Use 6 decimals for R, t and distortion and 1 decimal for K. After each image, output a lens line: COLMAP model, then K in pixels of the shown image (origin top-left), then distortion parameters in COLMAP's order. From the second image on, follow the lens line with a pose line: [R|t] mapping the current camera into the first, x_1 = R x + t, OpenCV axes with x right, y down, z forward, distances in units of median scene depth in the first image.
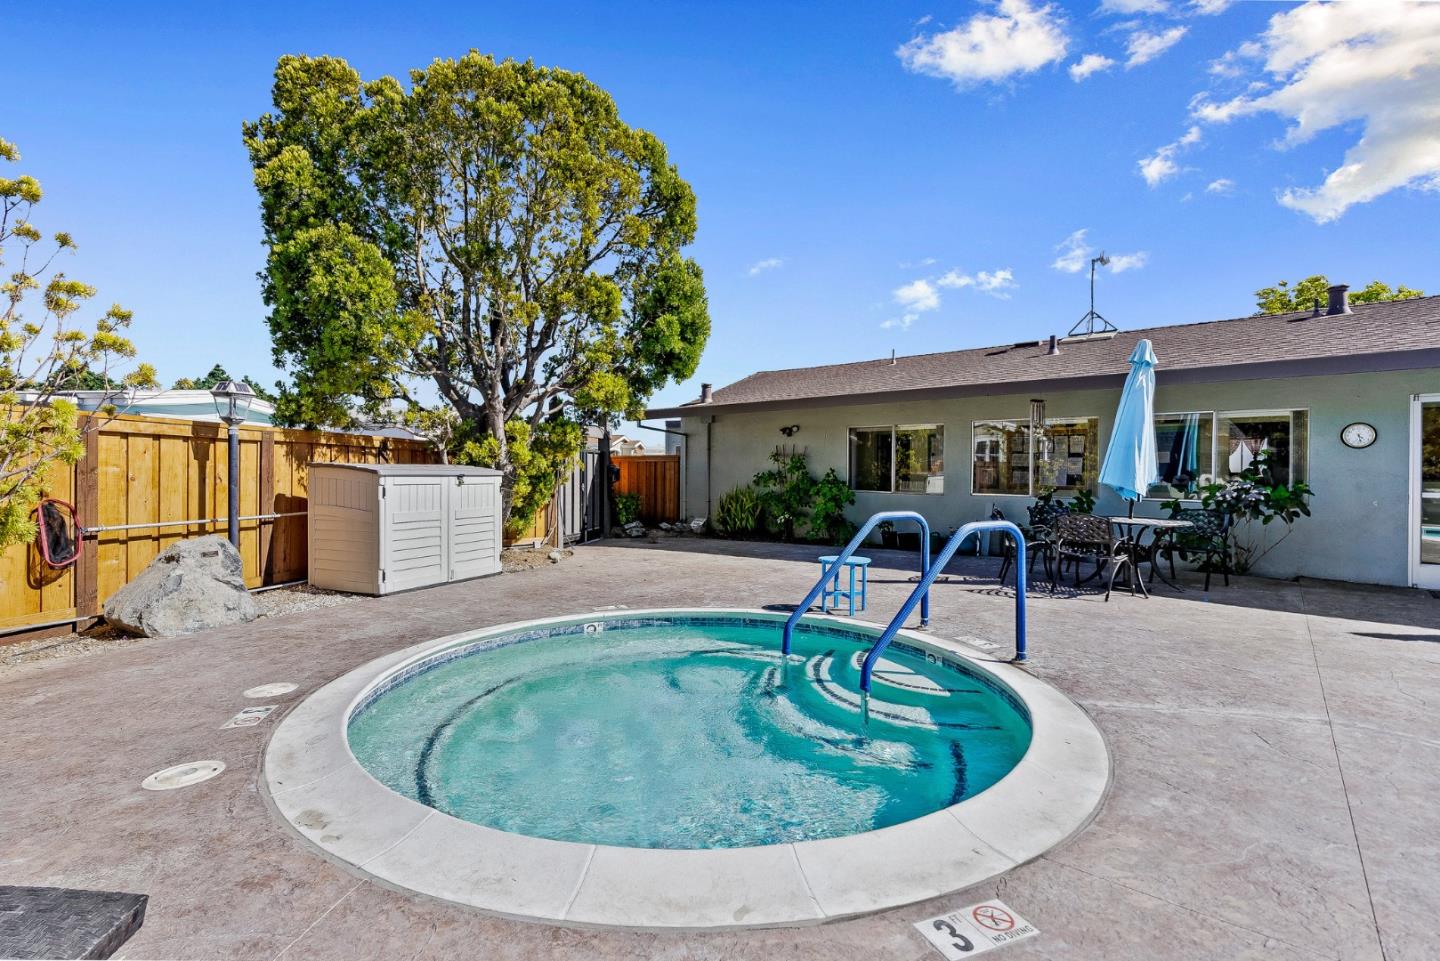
lens RADIAL K [[662.9, 0, 719.0], [0, 662.9, 477.2], [0, 0, 1]] dist [-0.001267, -0.000316]
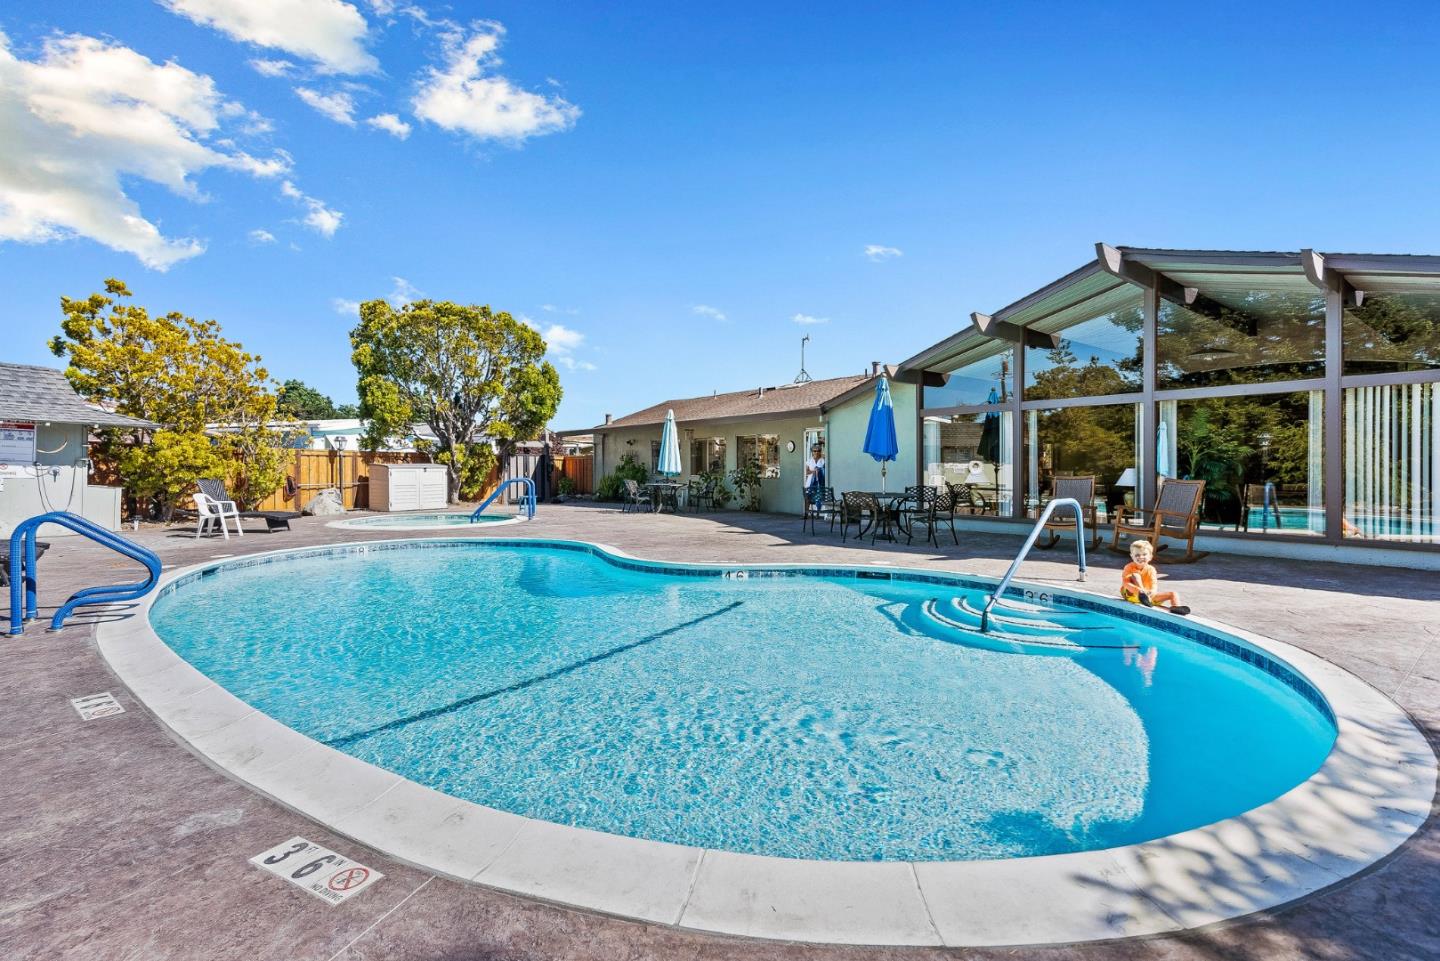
lens RADIAL K [[662.9, 0, 719.0], [0, 662.9, 477.2], [0, 0, 1]] dist [-0.001267, -0.000316]
pose [[0.978801, -0.006396, -0.204713, 1.267269], [0.007985, 0.999944, 0.006935, 0.024317], [0.204658, -0.008422, 0.978797, -1.288025]]
